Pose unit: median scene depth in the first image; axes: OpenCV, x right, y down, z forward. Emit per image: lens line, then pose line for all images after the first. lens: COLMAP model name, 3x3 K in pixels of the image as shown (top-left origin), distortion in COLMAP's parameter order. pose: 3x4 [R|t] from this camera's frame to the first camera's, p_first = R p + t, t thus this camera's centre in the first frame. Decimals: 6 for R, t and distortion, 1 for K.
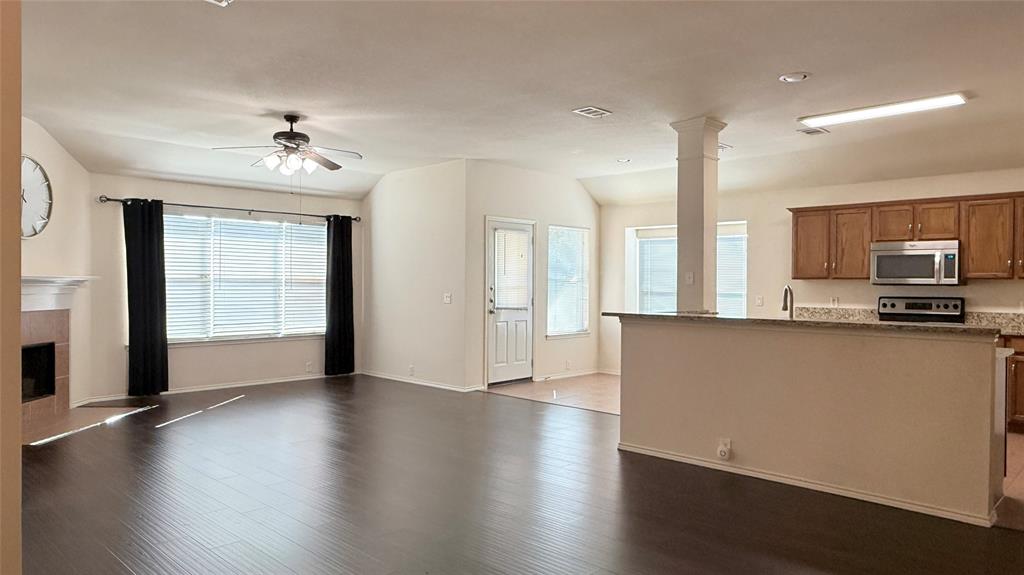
lens RADIAL K [[663.0, 0, 515.8], [0, 663.0, 289.5], [0, 0, 1]] dist [-0.002309, -0.000840]
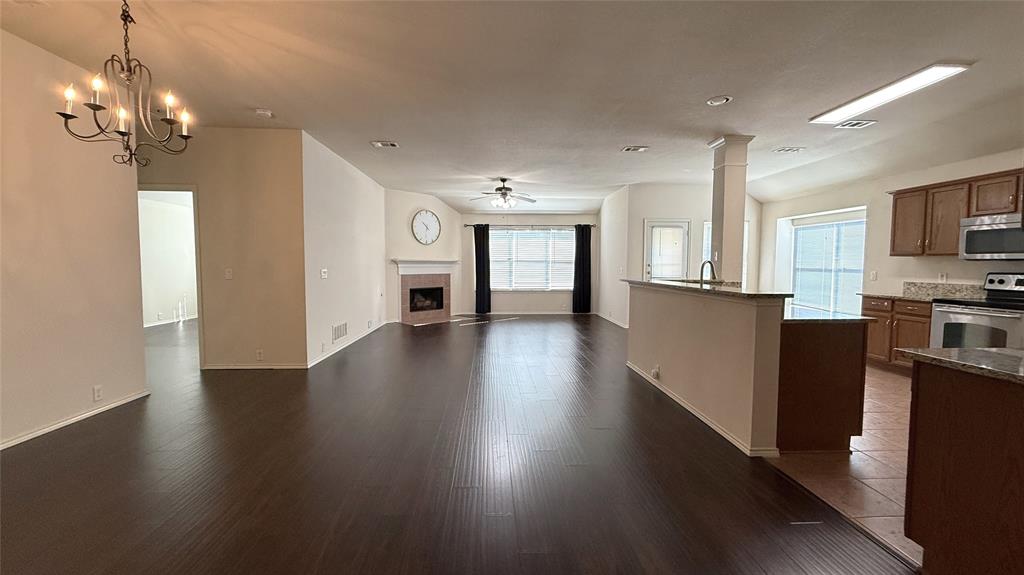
lens RADIAL K [[408.0, 0, 514.3], [0, 408.0, 289.5], [0, 0, 1]] dist [-0.002533, 0.000018]
pose [[0.732137, 0.039753, -0.679997, 0.435540], [-0.005316, 0.998599, 0.052656, 0.007628], [0.681137, -0.034936, 0.731322, 0.078689]]
